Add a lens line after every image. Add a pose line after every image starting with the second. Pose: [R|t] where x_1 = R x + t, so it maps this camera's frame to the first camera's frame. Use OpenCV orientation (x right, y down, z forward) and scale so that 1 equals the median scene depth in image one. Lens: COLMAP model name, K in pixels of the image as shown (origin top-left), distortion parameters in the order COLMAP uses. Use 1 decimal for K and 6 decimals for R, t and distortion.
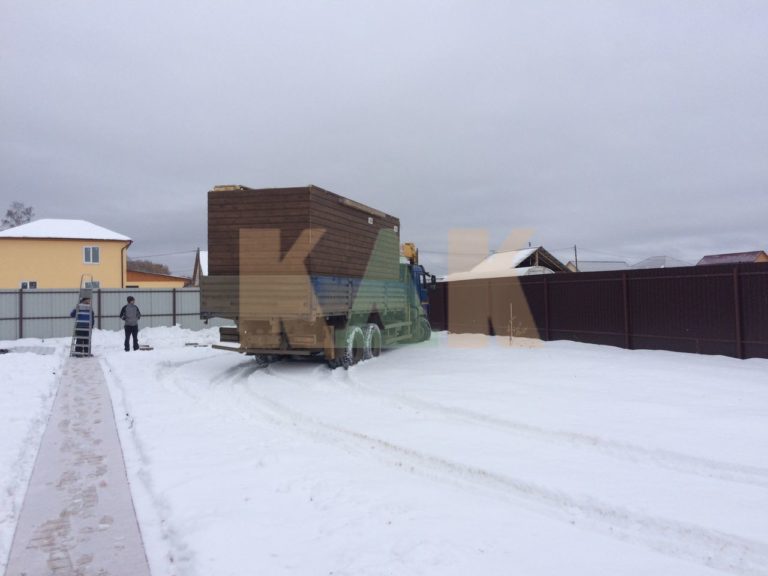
lens RADIAL K [[652.7, 0, 361.2], [0, 652.7, 287.2], [0, 0, 1]] dist [0.094529, -0.146592]
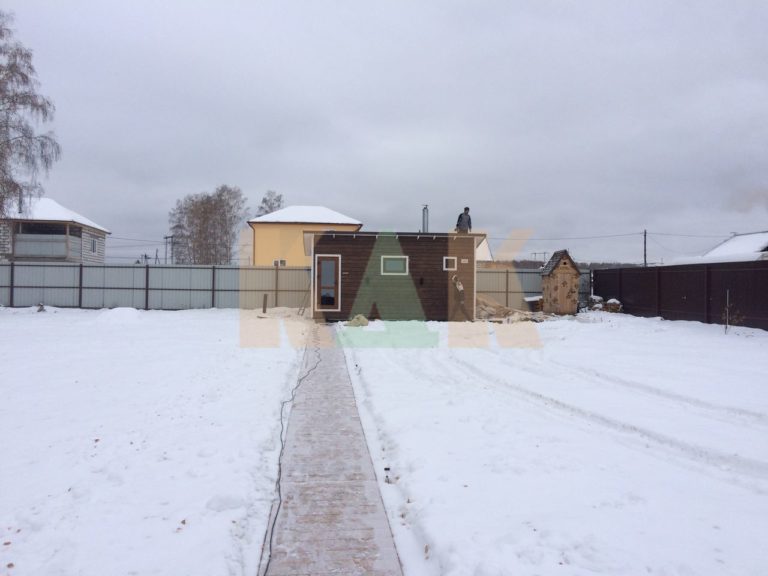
lens RADIAL K [[640.2, 0, 384.0], [0, 640.2, 288.0], [0, 0, 1]] dist [0.037371, -0.002140]
pose [[0.955257, 0.029775, -0.294273, 0.025844], [-0.020766, 0.999216, 0.033692, -0.001538], [0.295046, -0.026074, 0.955127, -0.074722]]
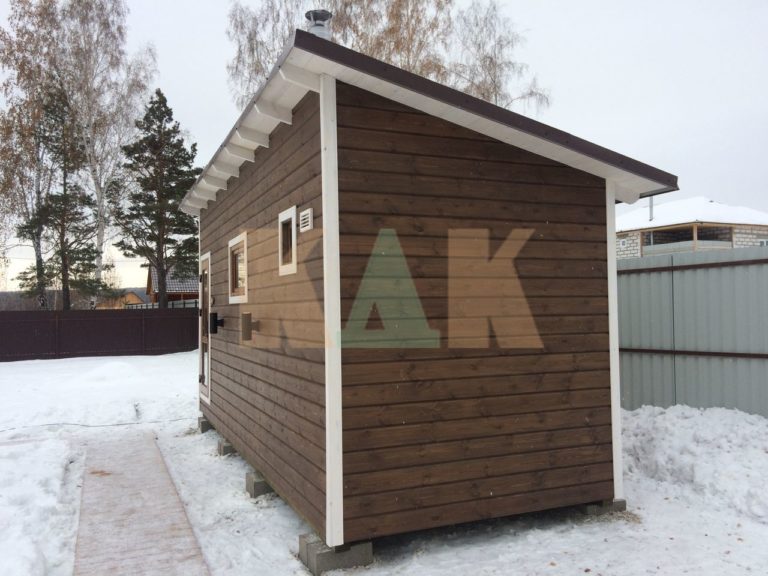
lens RADIAL K [[658.4, 0, 384.1], [0, 658.4, 278.7], [0, 0, 1]] dist [0.006586, -0.008391]
pose [[0.009857, -0.019521, -0.999761, 0.045674], [0.047473, 0.998691, -0.019032, 0.010084], [0.998824, -0.047274, 0.010770, 0.992395]]
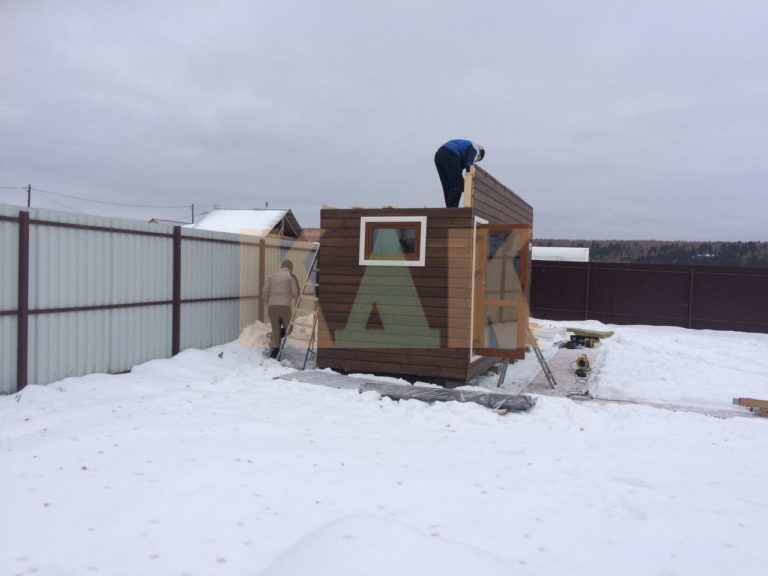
lens RADIAL K [[640.2, 0, 384.0], [0, 640.2, 288.0], [0, 0, 1]] dist [0.037371, -0.002140]
pose [[0.683012, 0.025497, 0.729962, -0.712789], [-0.071998, 0.996874, 0.032547, 0.017172], [-0.726850, -0.074786, 0.682712, 0.643674]]
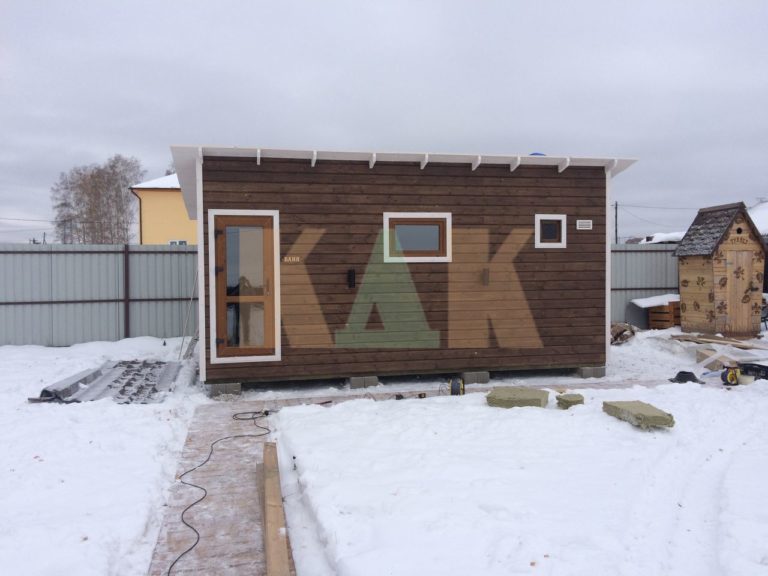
lens RADIAL K [[642.9, 0, 384.0], [0, 642.9, 288.0], [0, 0, 1]] dist [0.039635, -0.008513]
pose [[0.984337, 0.015886, -0.175582, -0.214340], [-0.005532, 0.998225, 0.059305, 0.004491], [0.176212, -0.057404, 0.982677, 0.518944]]
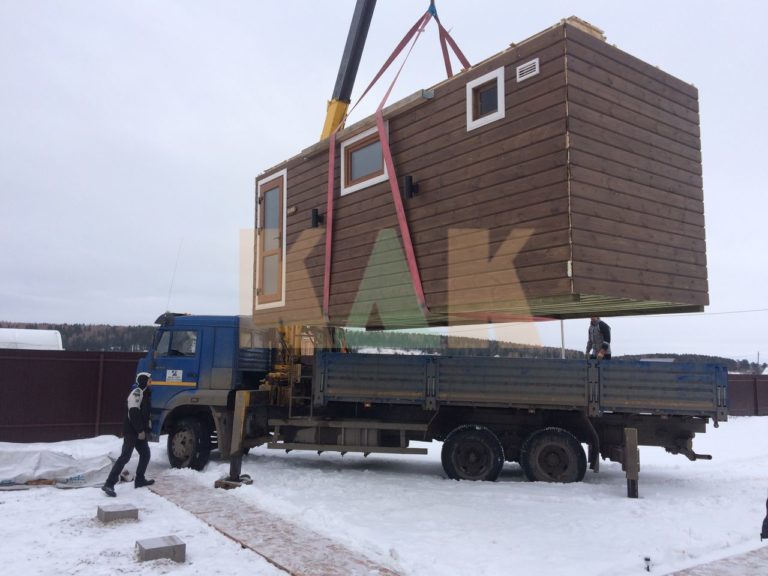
lens RADIAL K [[640.2, 0, 384.0], [0, 640.2, 288.0], [0, 0, 1]] dist [0.037371, -0.002140]
pose [[0.261565, -0.079972, -0.961867, 0.072906], [0.034378, 0.996701, -0.073520, 0.093393], [0.964574, -0.013837, 0.263451, 0.843502]]
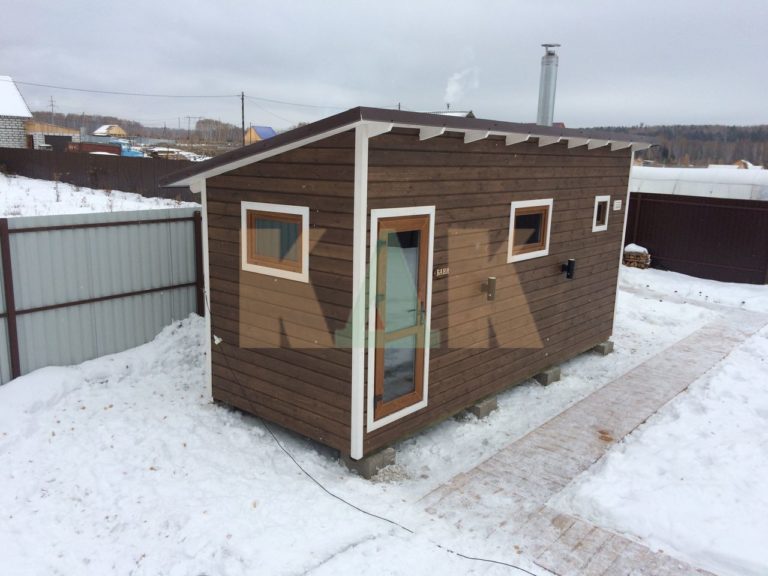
lens RADIAL K [[645.6, 0, 385.6], [0, 645.6, 295.1], [0, 0, 1]] dist [0.021826, -0.005334]
pose [[0.892591, -0.048929, 0.448204, -0.492394], [-0.061274, 0.971707, 0.228105, -0.043826], [-0.446684, -0.231068, 0.864339, 0.653640]]
